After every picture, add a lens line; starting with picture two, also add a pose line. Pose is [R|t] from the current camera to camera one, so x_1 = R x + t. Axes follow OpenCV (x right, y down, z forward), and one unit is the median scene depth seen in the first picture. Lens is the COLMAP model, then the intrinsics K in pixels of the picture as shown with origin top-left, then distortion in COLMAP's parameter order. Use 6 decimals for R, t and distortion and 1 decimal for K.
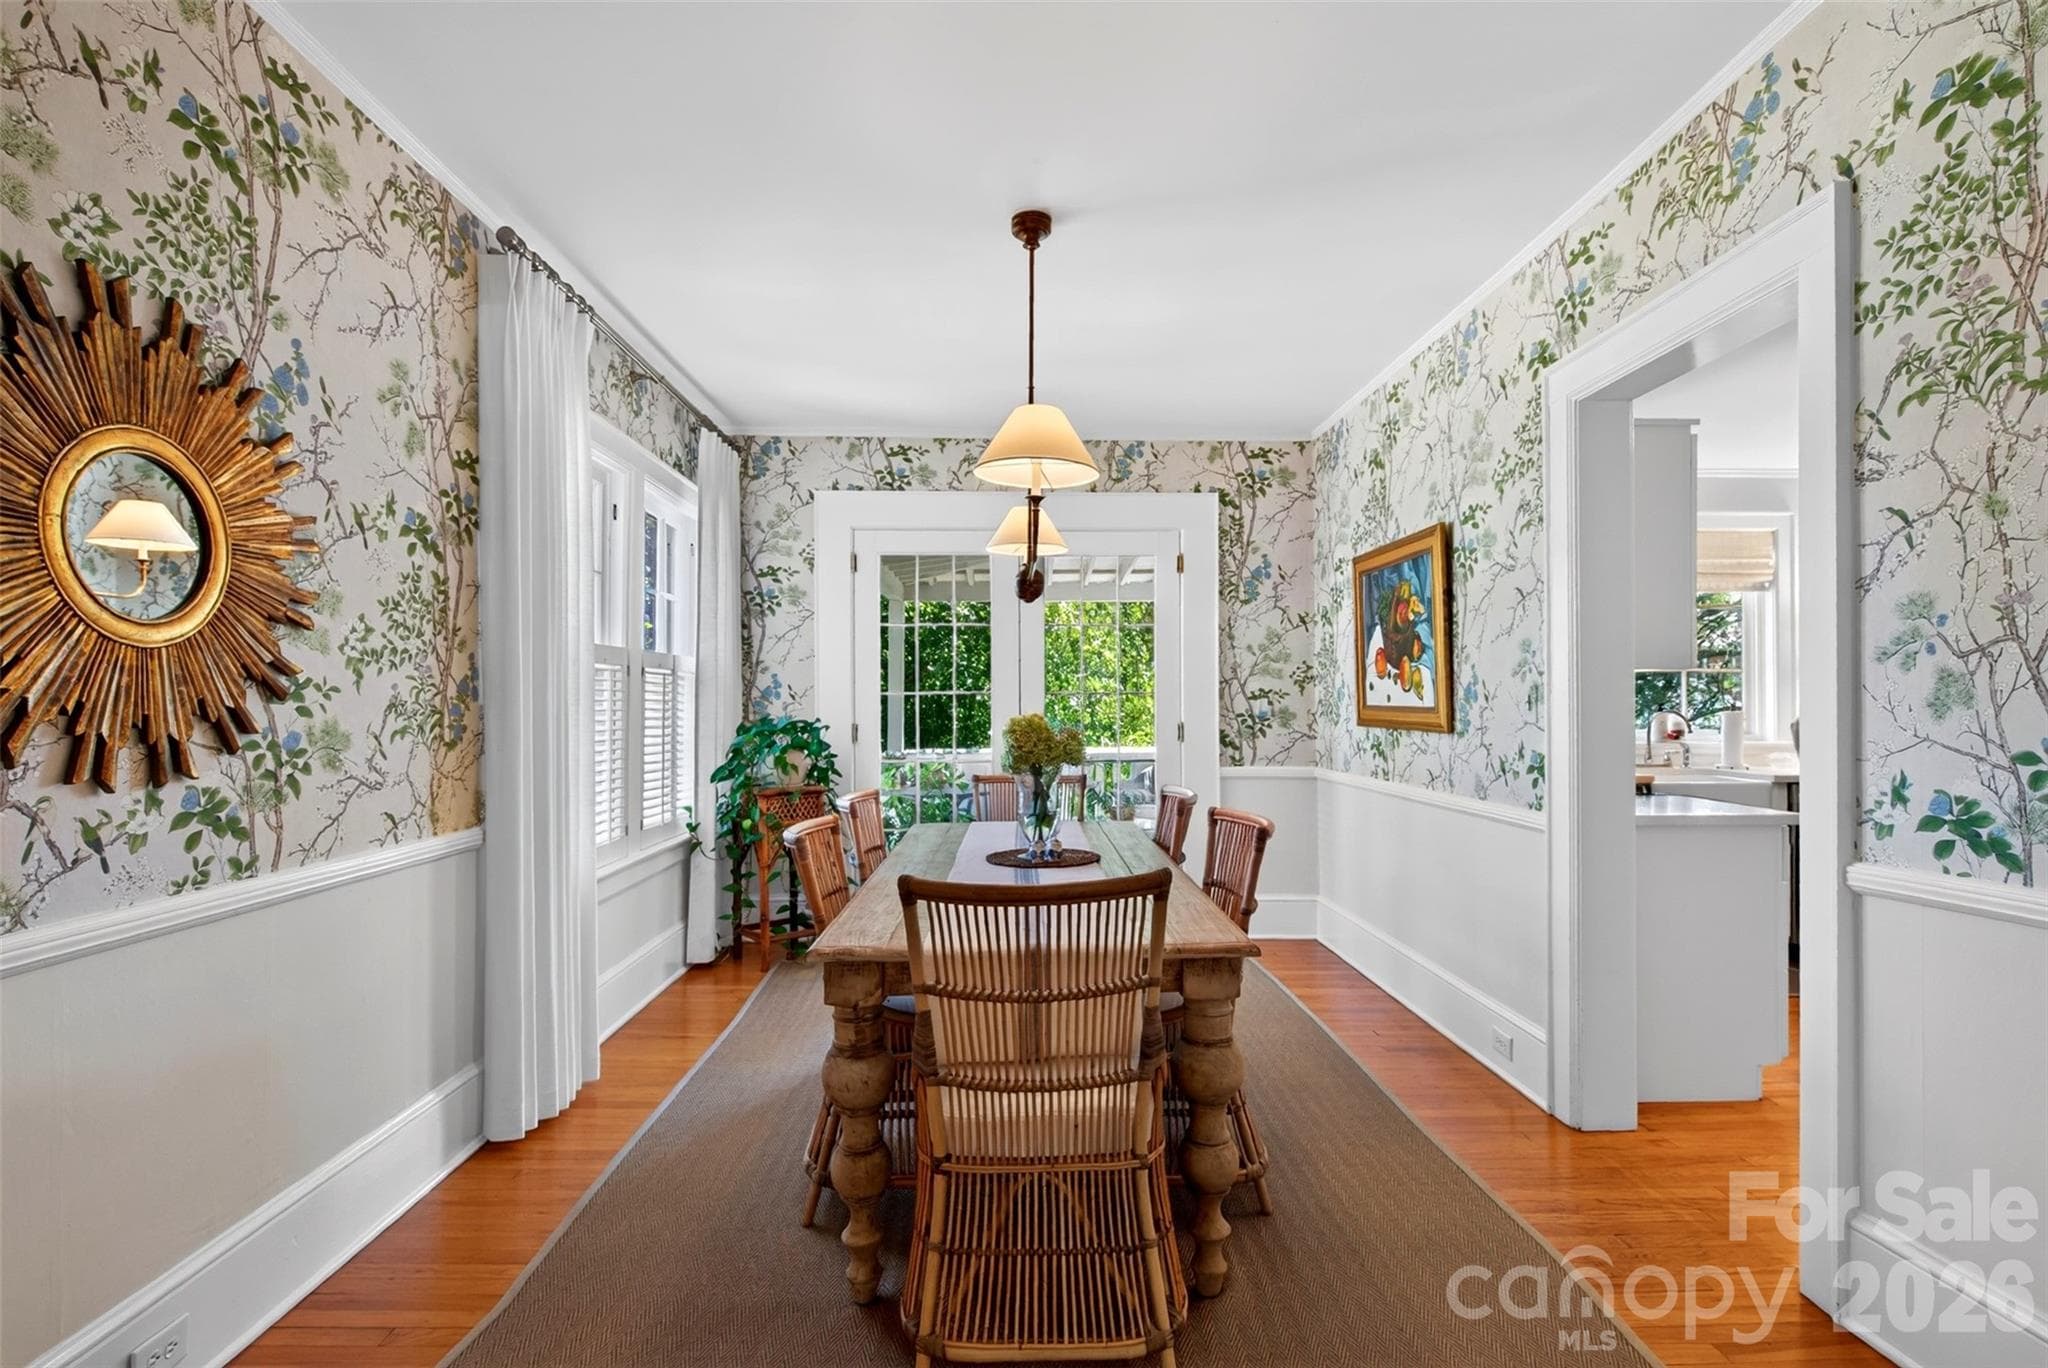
lens RADIAL K [[942.5, 0, 1023.2], [0, 942.5, 690.6], [0, 0, 1]] dist [-0.000376, -0.000041]
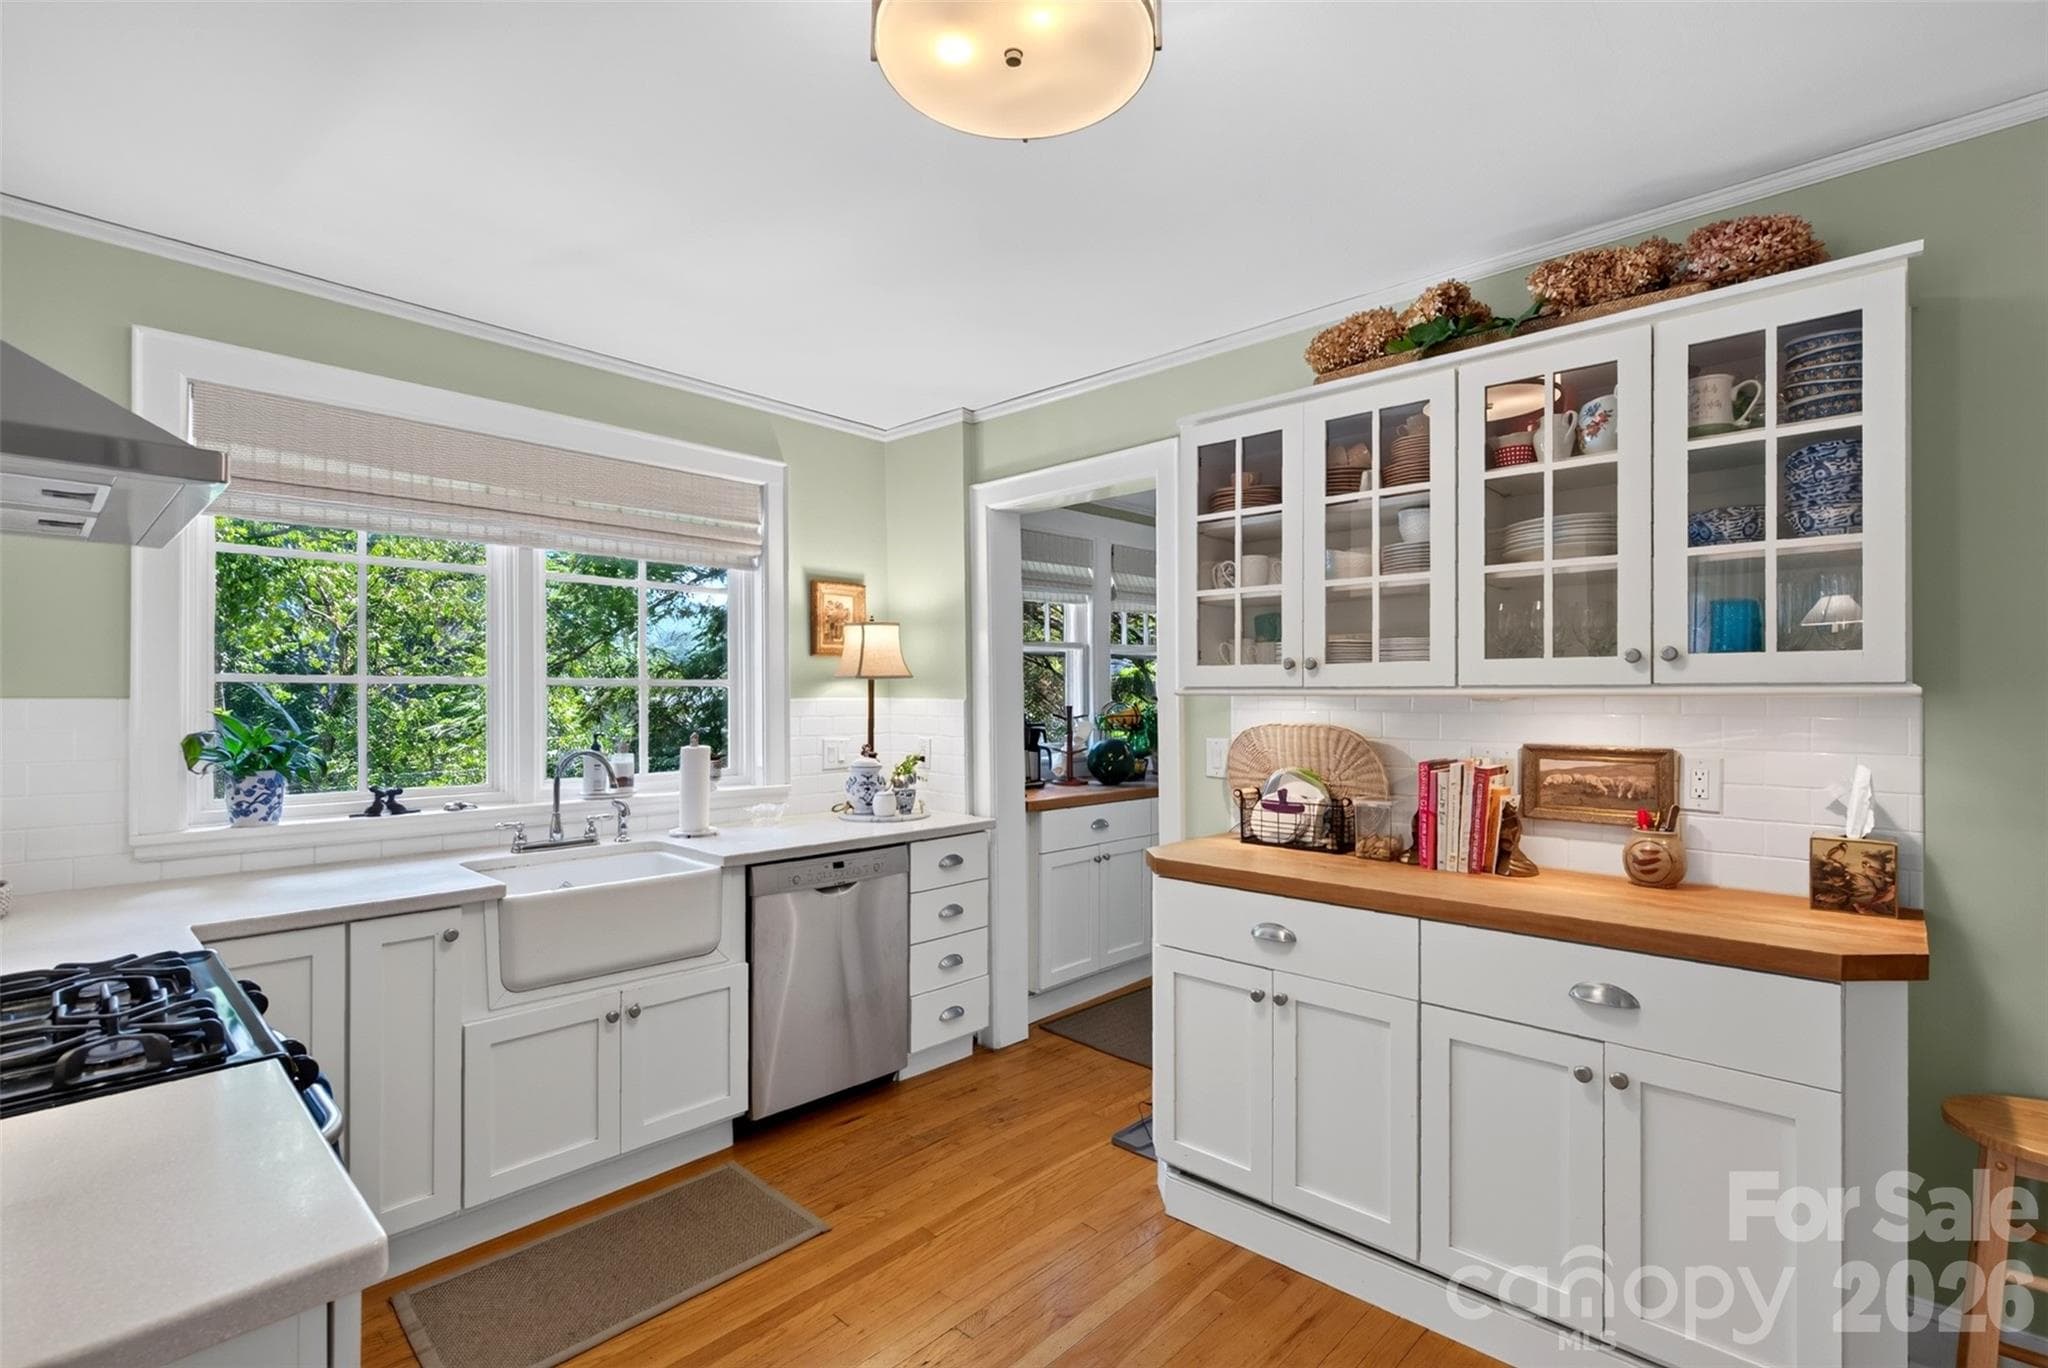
lens RADIAL K [[942.5, 0, 1021.8], [0, 942.5, 691.7], [0, 0, 1]] dist [-0.000376, -0.000041]
pose [[0.693160, 0.005136, 0.720766, 0.424128], [-0.004523, 0.999986, -0.002775, -0.013721], [-0.720770, -0.001337, 0.693173, 0.371646]]
